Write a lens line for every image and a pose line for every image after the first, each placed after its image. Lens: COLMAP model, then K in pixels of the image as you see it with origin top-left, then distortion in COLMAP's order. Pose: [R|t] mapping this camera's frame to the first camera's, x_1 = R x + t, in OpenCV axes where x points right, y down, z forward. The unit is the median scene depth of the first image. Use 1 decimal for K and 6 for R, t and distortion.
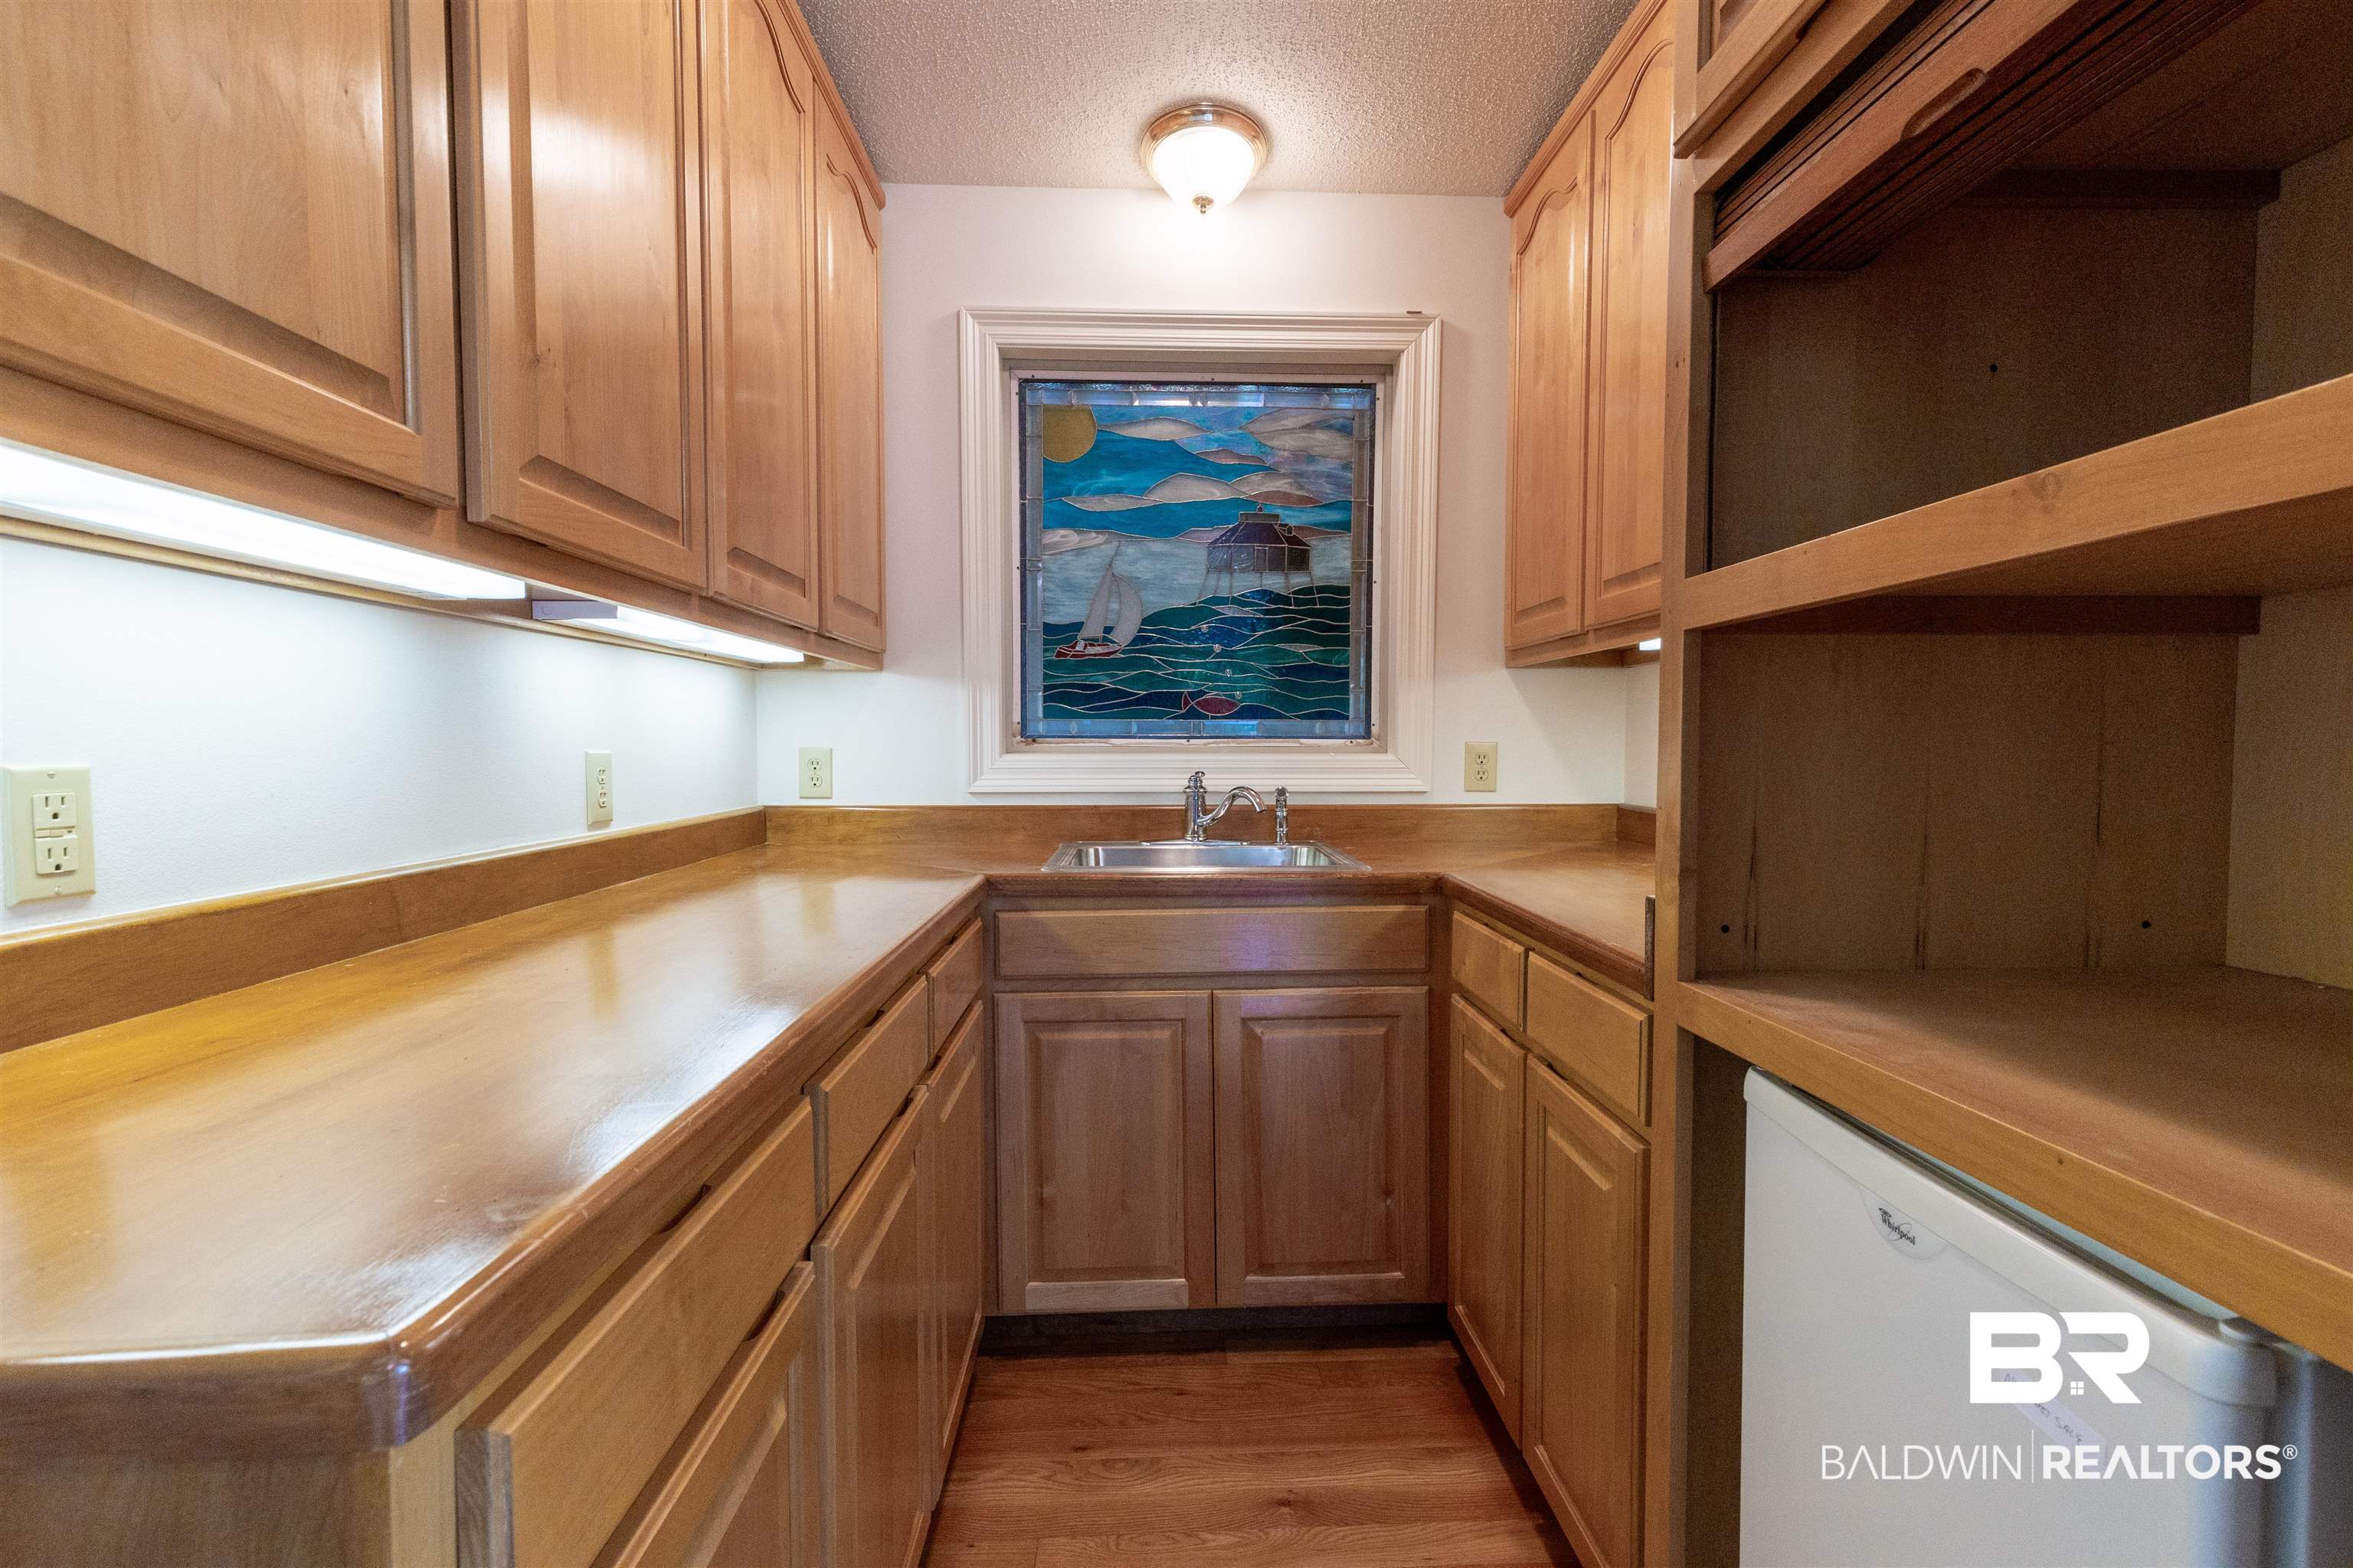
lens RADIAL K [[1040.7, 0, 1176.5], [0, 1040.7, 784.0], [0, 0, 1]] dist [0.001185, 0.000249]
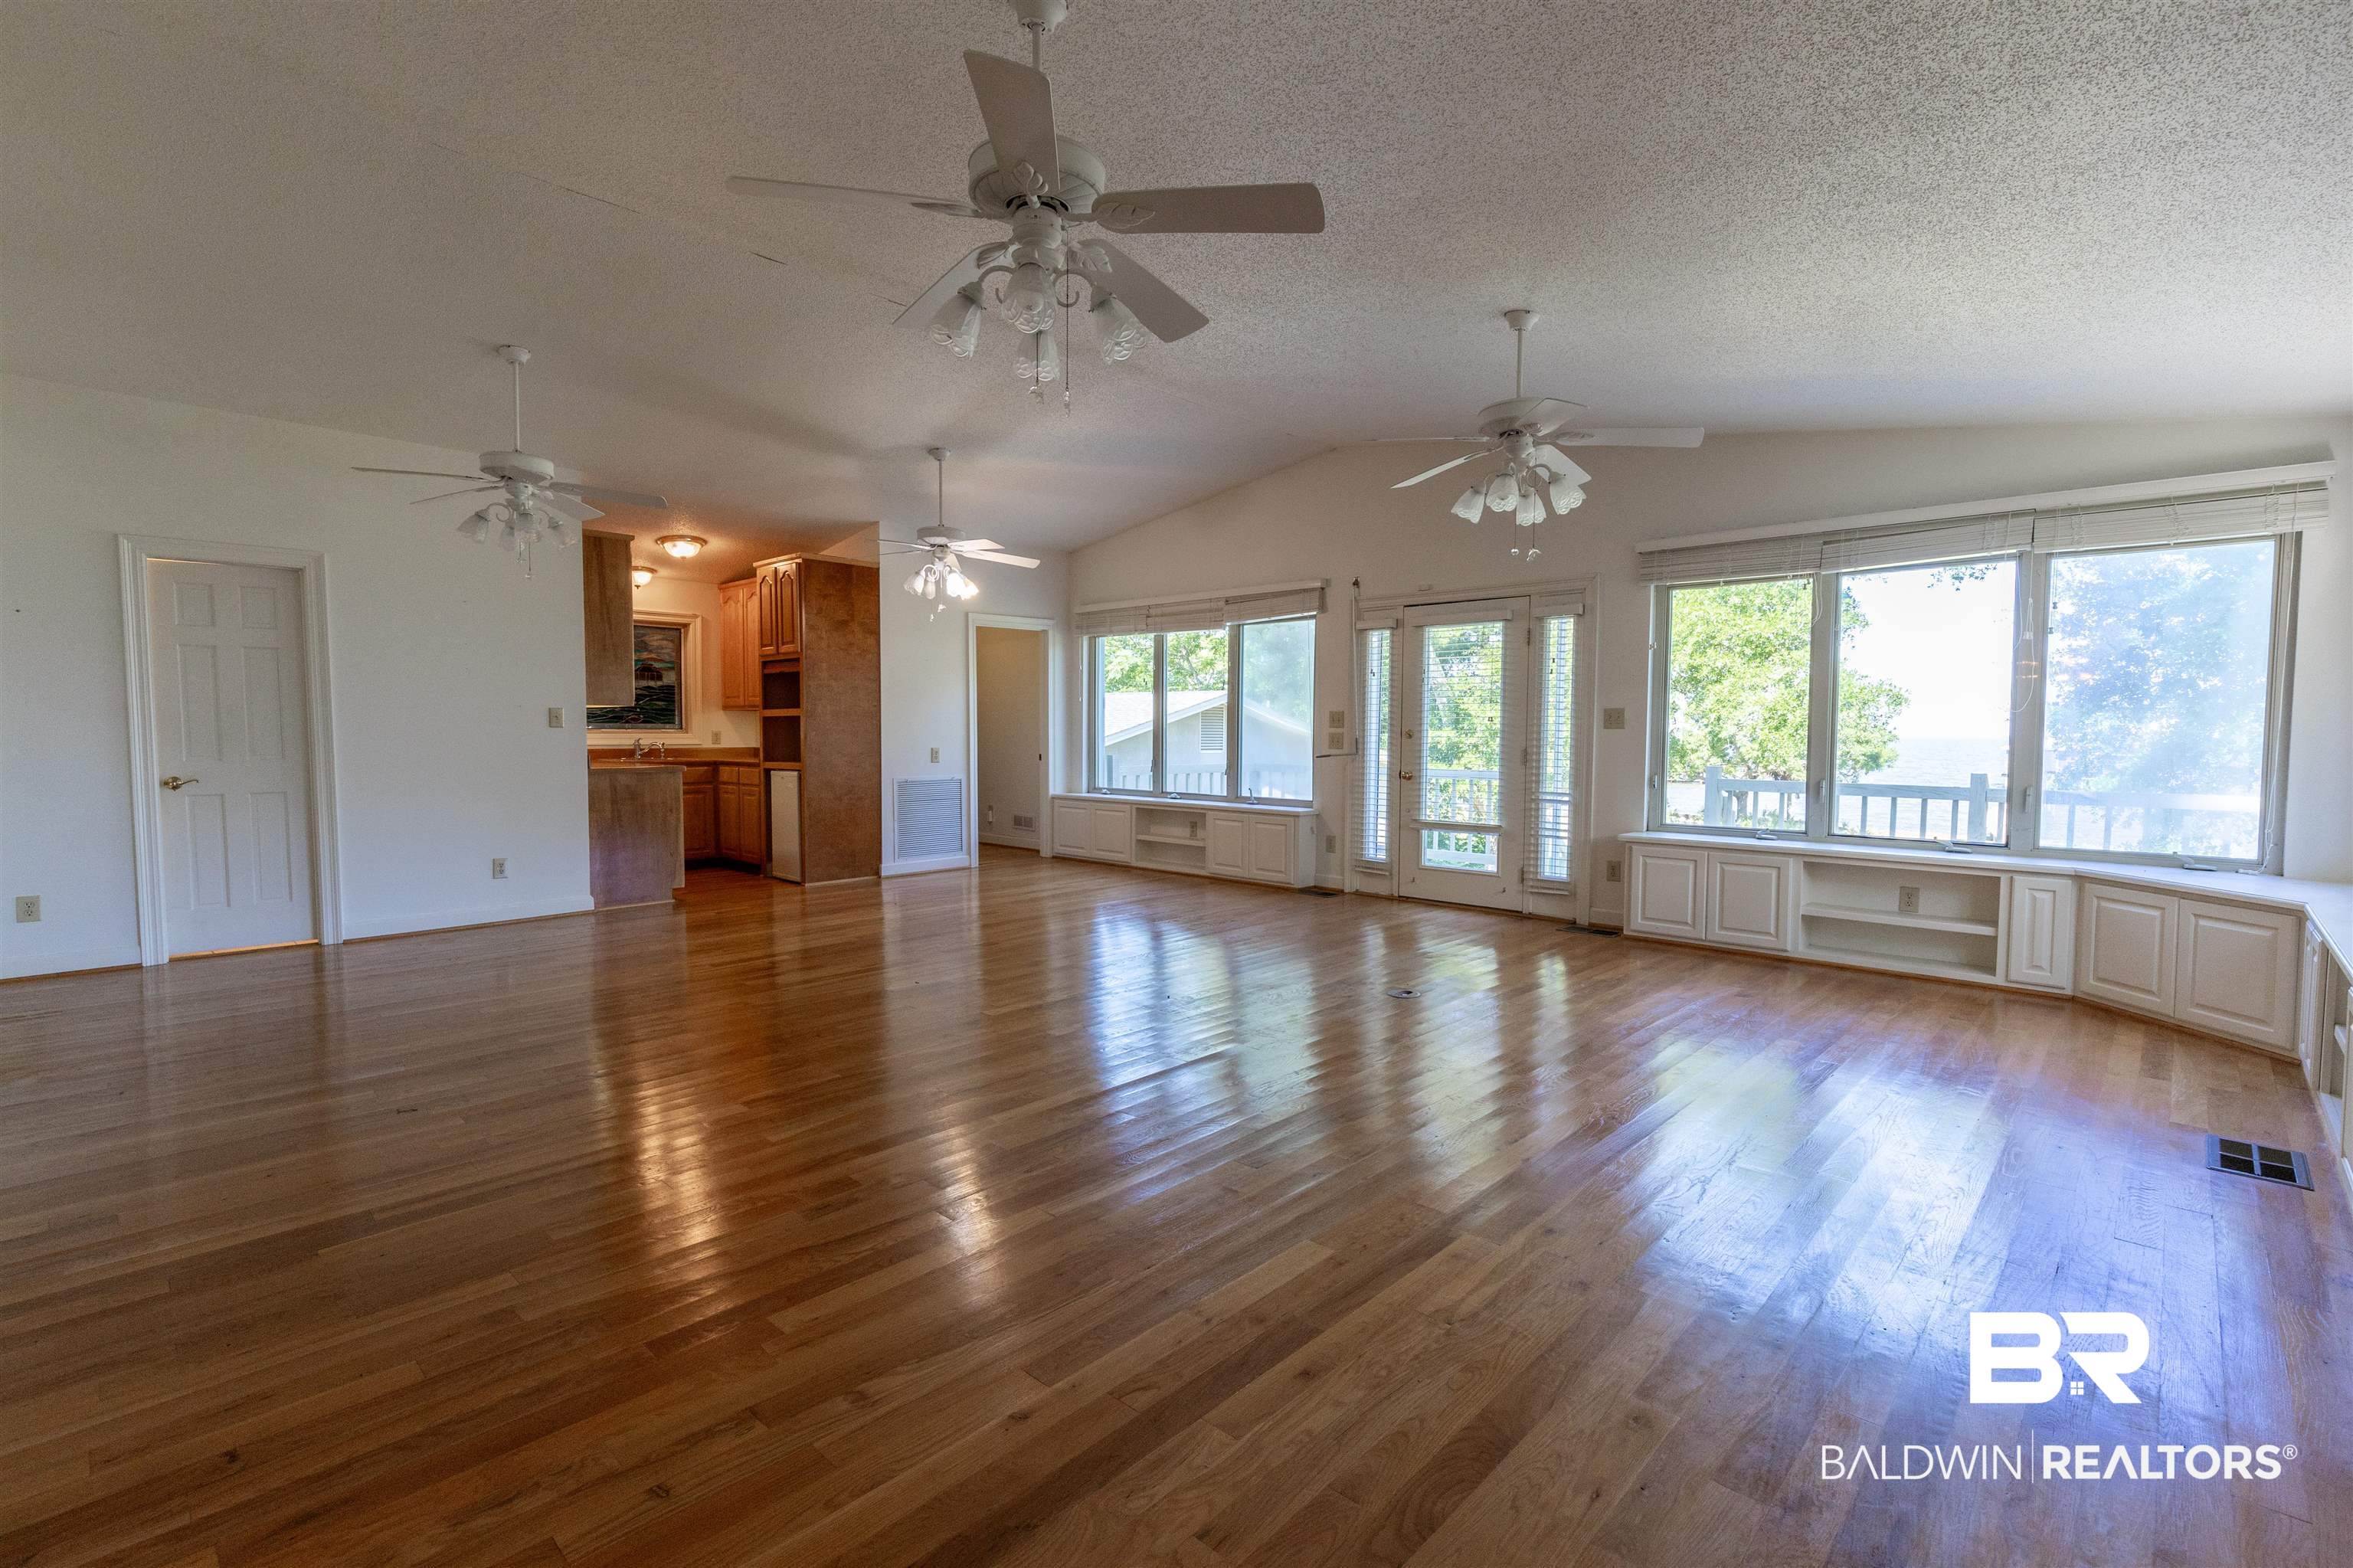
lens RADIAL K [[1113.7, 0, 1176.5], [0, 1113.7, 784.0], [0, 0, 1]] dist [0.000857, 0.000337]
pose [[0.709933, -0.034954, 0.703401, -1.360929], [0.022513, 0.999383, 0.026941, 0.080646], [-0.703909, -0.003291, 0.710283, -3.022773]]
